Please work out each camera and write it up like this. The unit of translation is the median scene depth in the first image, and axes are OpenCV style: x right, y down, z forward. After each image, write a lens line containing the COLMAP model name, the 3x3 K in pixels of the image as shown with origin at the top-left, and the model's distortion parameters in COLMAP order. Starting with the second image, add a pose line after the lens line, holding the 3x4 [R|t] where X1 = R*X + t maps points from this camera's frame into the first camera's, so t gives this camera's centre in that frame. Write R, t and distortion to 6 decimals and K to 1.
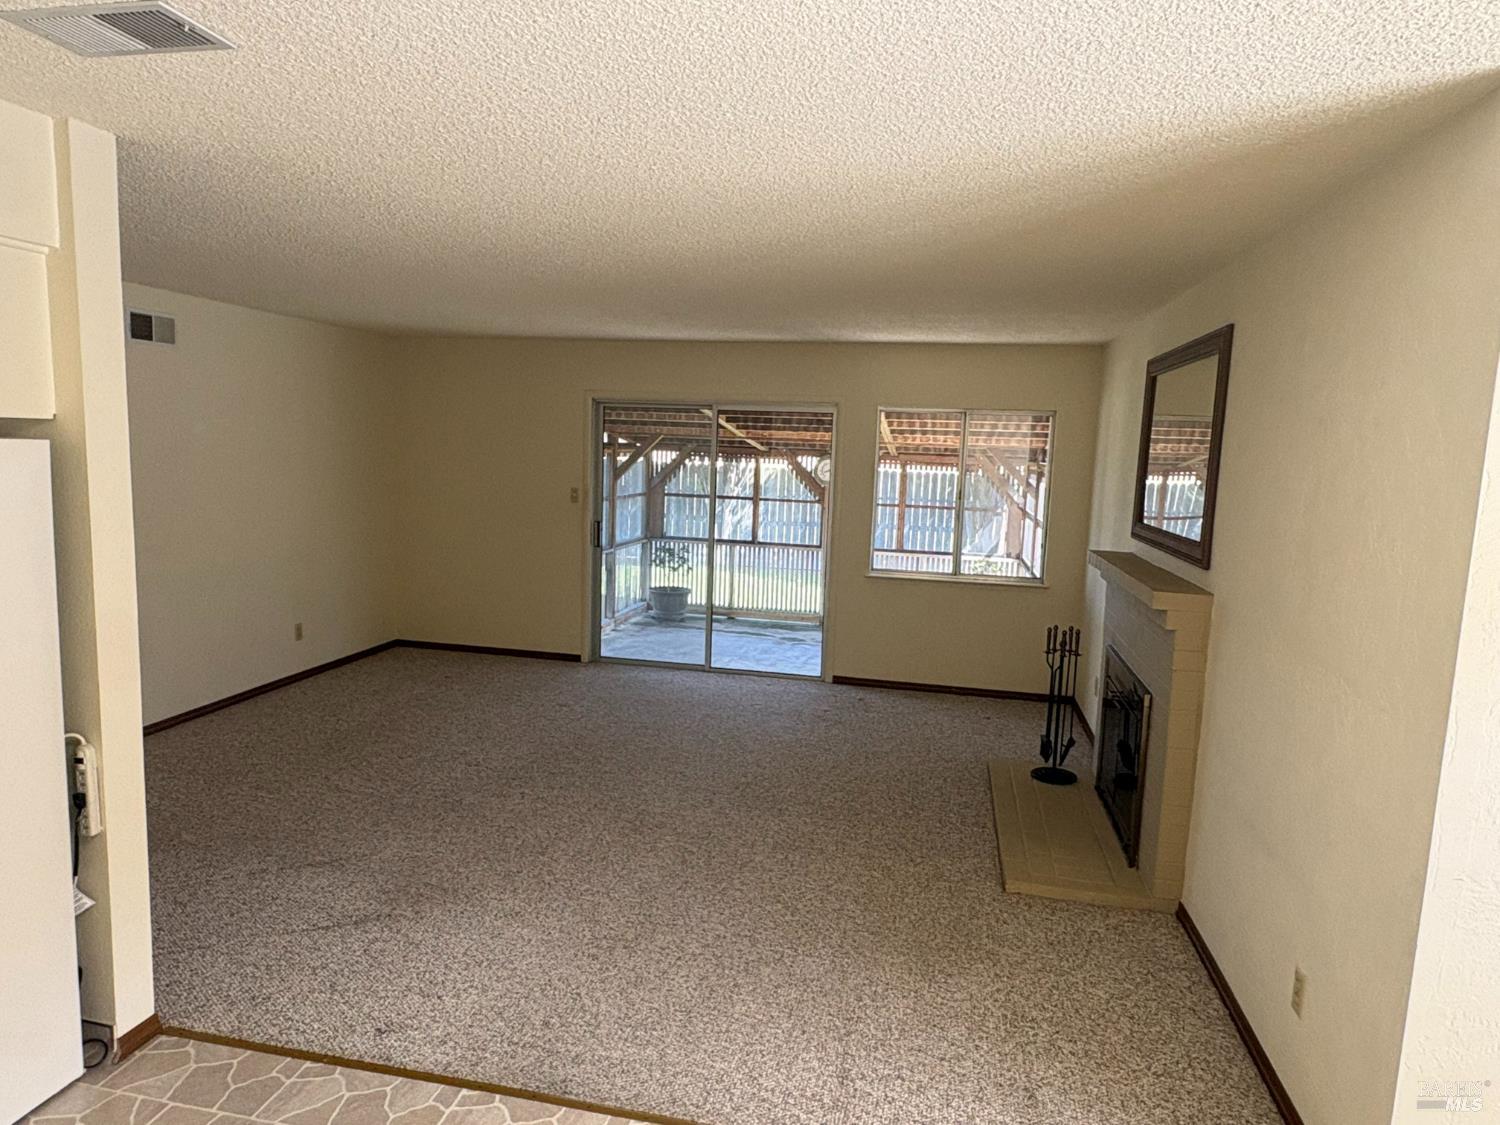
lens RADIAL K [[934.2, 0, 742.7], [0, 934.2, 562.2], [0, 0, 1]] dist [-0.003726, 0.000000]
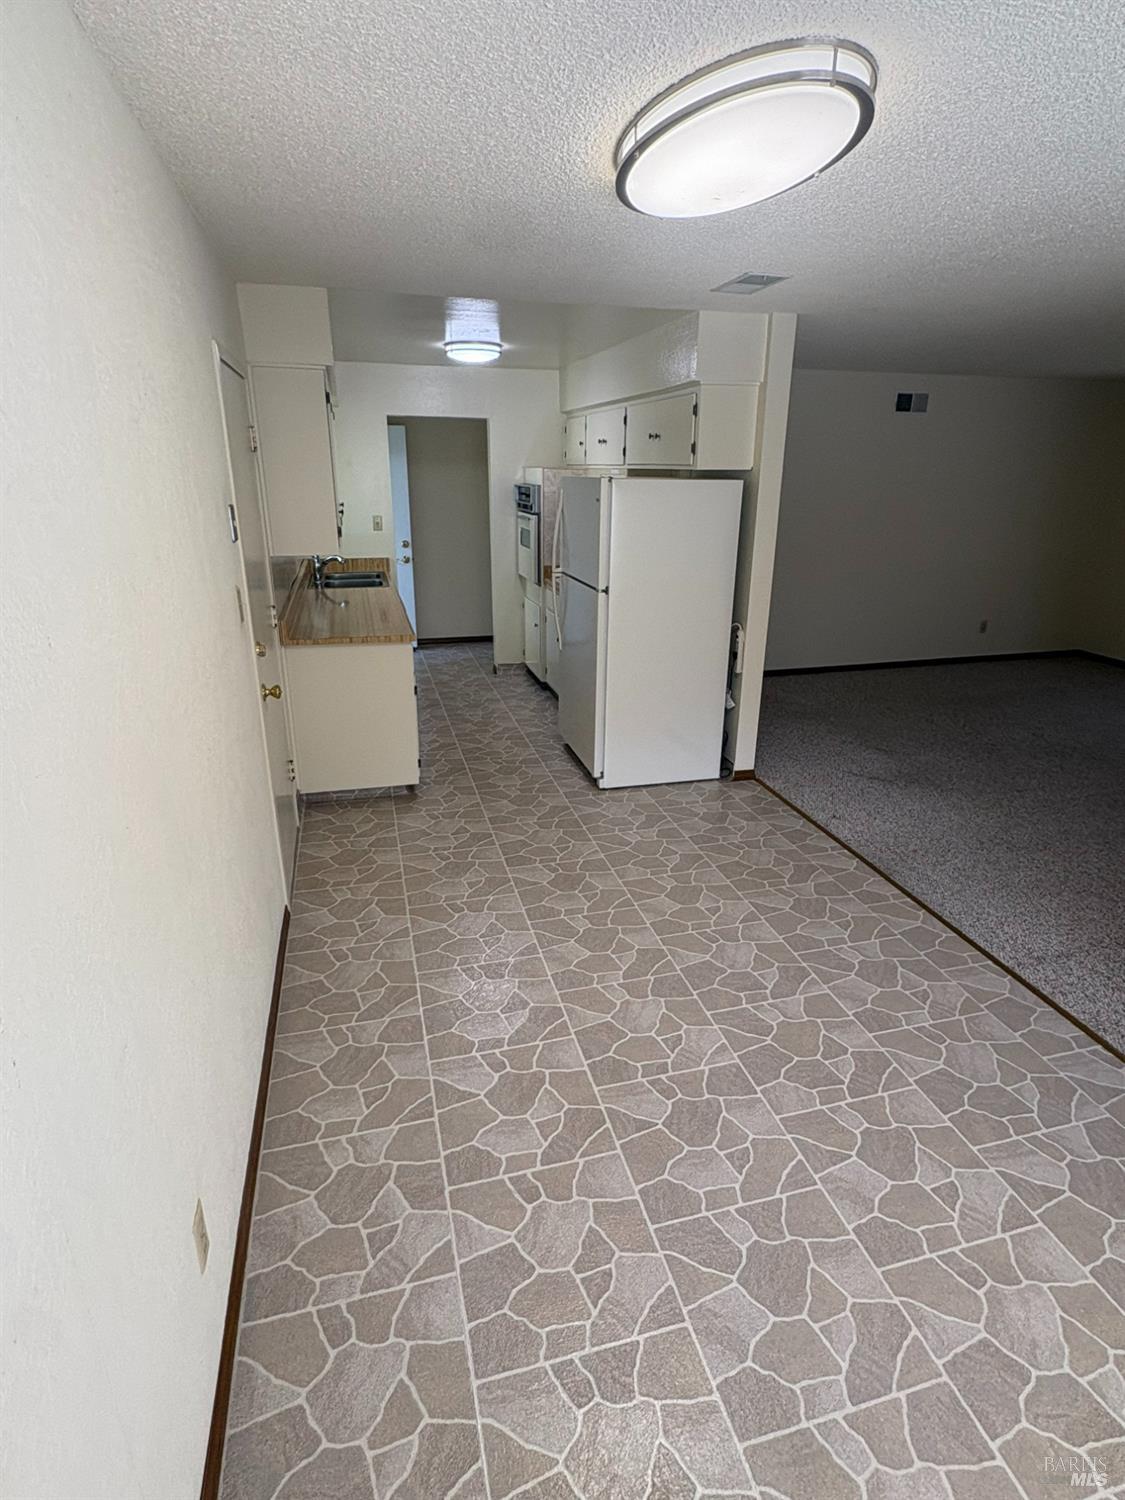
lens RADIAL K [[784.9, 0, 572.9], [0, 784.9, 742.6], [0, 0, 1]] dist [-0.001199, -0.003685]
pose [[0.454233, 0.266039, -0.850232, 0.461529], [-0.100273, 0.963574, 0.247934, 0.024282], [0.885222, -0.027365, 0.464364, -0.115237]]
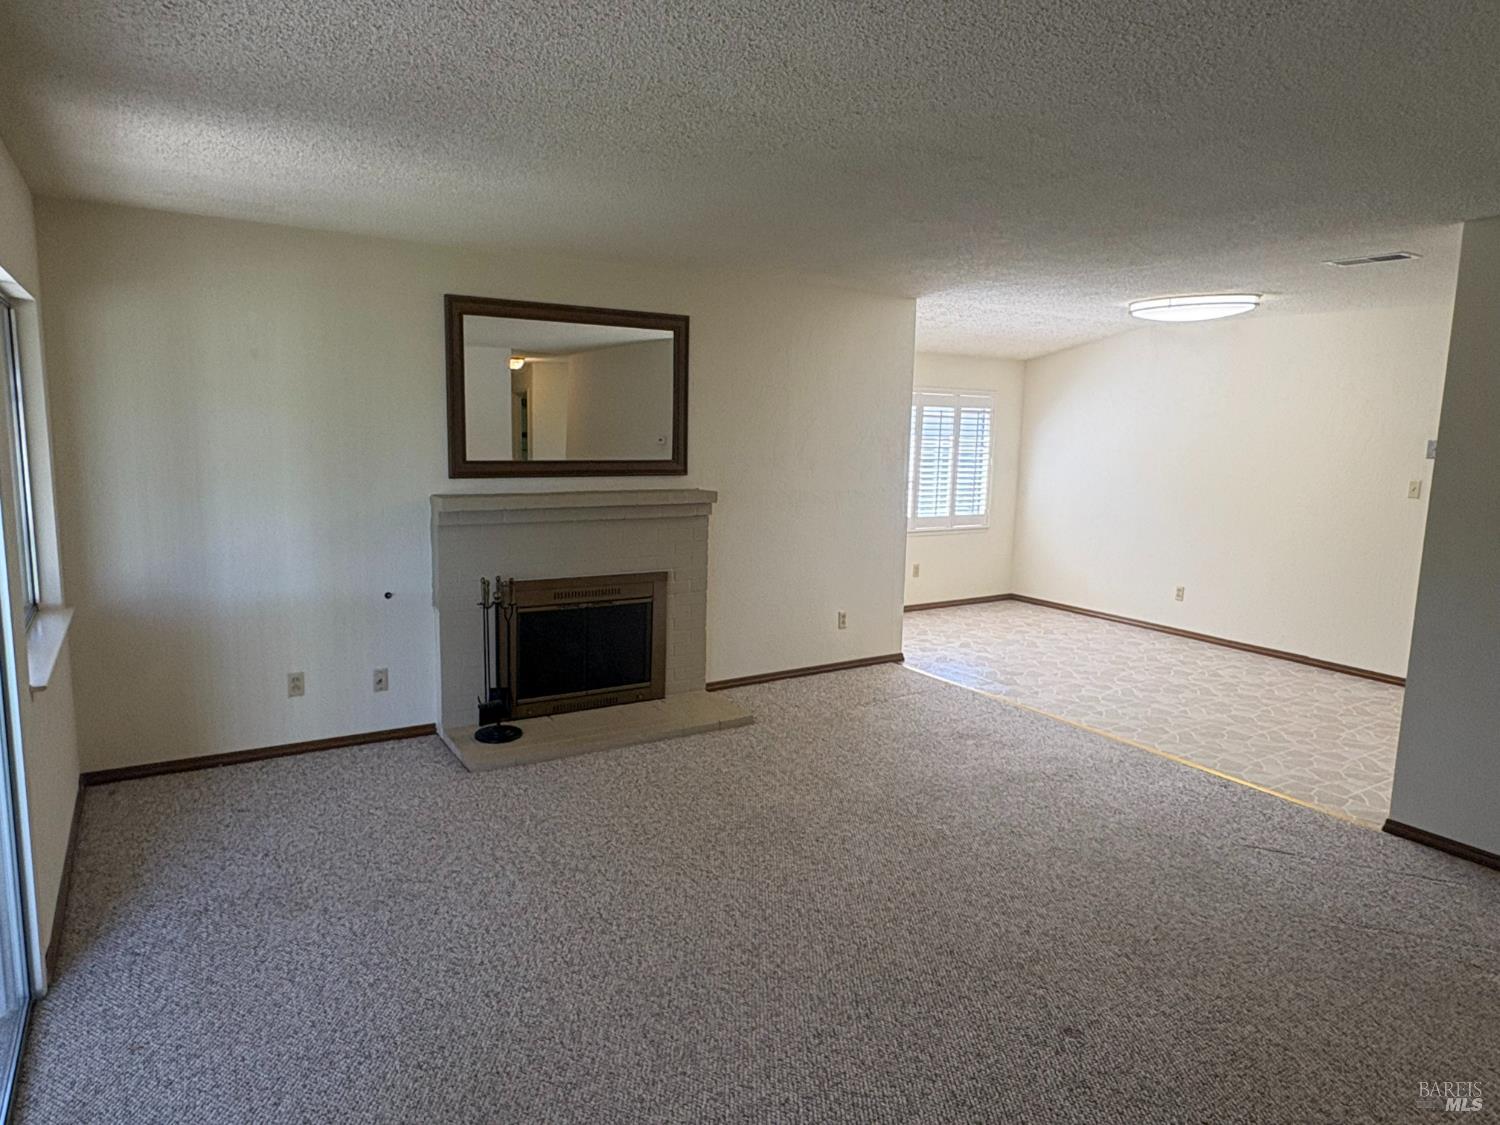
lens RADIAL K [[934.2, 0, 748.3], [0, 934.2, 558.8], [0, 0, 1]] dist [-0.003726, 0.000000]
pose [[-0.696138, -0.154237, 0.701144, -0.632835], [0.042703, 0.966023, 0.254904, -0.231168], [-0.716637, 0.207389, -0.665899, 1.847203]]
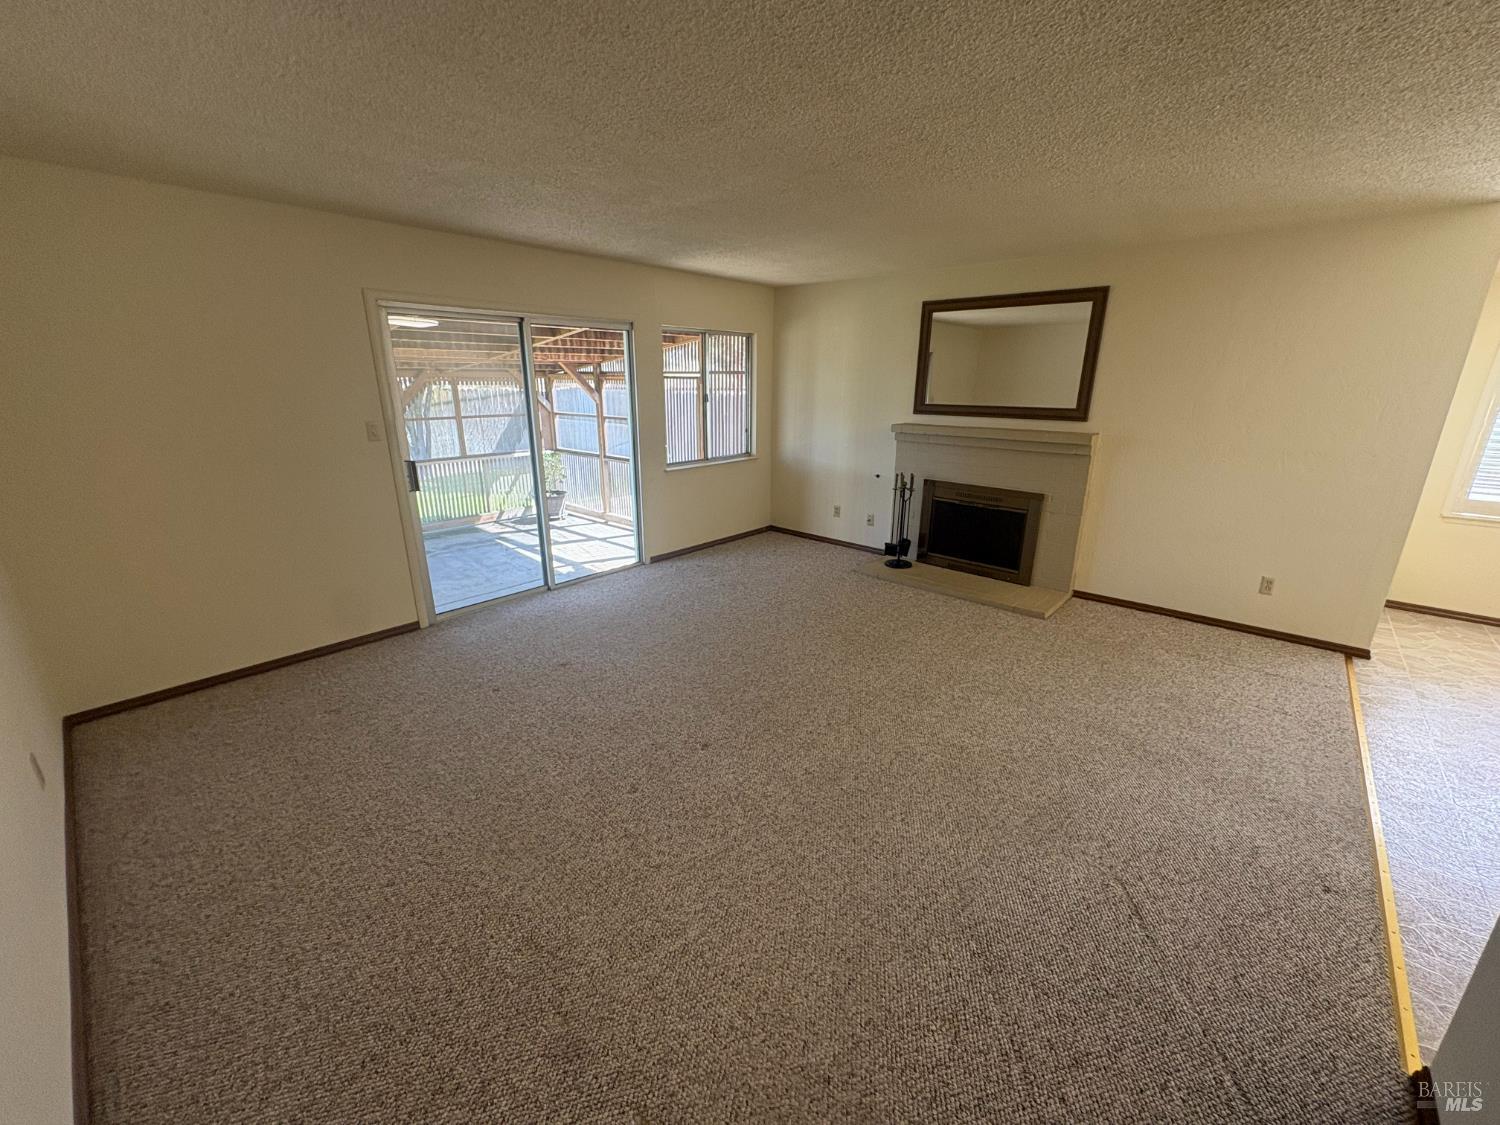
lens RADIAL K [[598.3, 0, 748.0], [0, 598.3, 558.3], [0, 0, 1]] dist [-0.002271, -0.000639]
pose [[0.497979, -0.281243, 0.820317, -0.876296], [0.121028, 0.959231, 0.255398, -0.112578], [-0.858702, -0.027902, 0.511715, 0.892718]]
